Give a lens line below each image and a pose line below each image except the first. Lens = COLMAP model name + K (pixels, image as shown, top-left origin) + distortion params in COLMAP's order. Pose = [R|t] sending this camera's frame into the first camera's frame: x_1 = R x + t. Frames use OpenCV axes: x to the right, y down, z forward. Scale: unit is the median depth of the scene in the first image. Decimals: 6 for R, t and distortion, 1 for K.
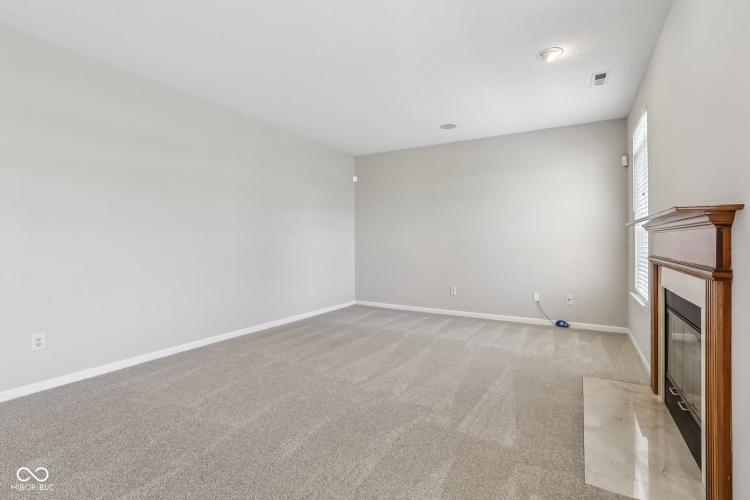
lens RADIAL K [[346.9, 0, 376.9], [0, 346.9, 236.4], [0, 0, 1]] dist [-0.026228, 0.010127]
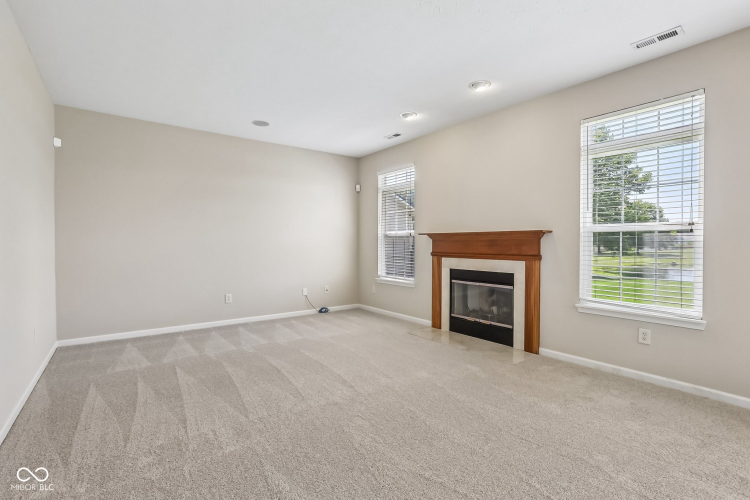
lens RADIAL K [[346.9, 0, 373.2], [0, 346.9, 247.1], [0, 0, 1]] dist [-0.026228, 0.010127]
pose [[0.383075, -0.010138, 0.923662, -0.552693], [-0.013531, 0.999771, 0.016585, 0.001637], [-0.923618, -0.018852, 0.382850, 0.351821]]
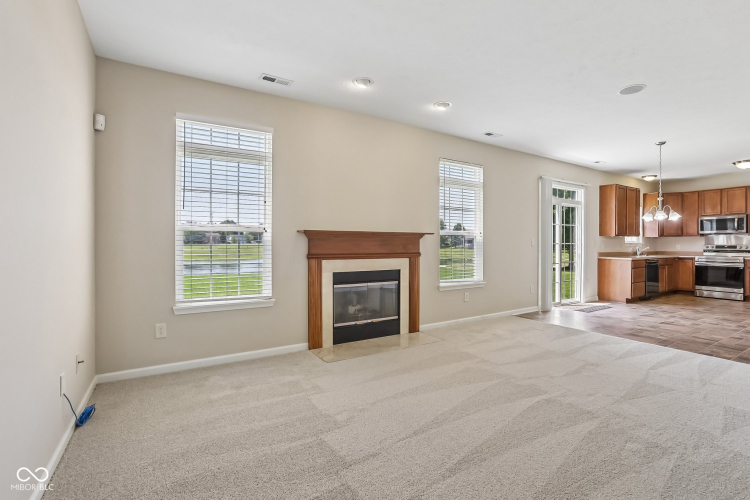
lens RADIAL K [[346.9, 0, 374.1], [0, 346.9, 242.3], [0, 0, 1]] dist [-0.026228, 0.010127]
pose [[-0.881266, -0.002665, 0.472612, -0.049574], [-0.010292, 0.999855, -0.013554, 0.013024], [-0.472508, -0.016808, -0.881166, 1.226529]]
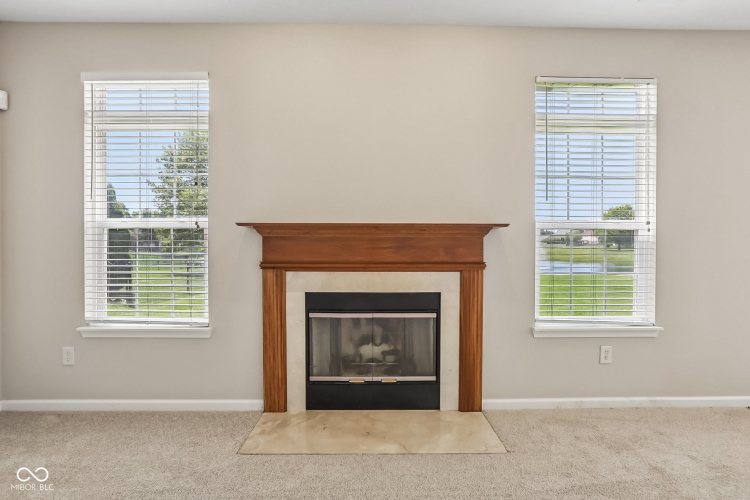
lens RADIAL K [[346.9, 0, 372.9], [0, 346.9, 249.4], [0, 0, 1]] dist [-0.026228, 0.010127]
pose [[-0.517744, -0.013951, 0.855422, -0.053617], [-0.014127, 0.999870, 0.007756, 0.006902], [-0.855419, -0.008069, -0.517874, 0.709386]]
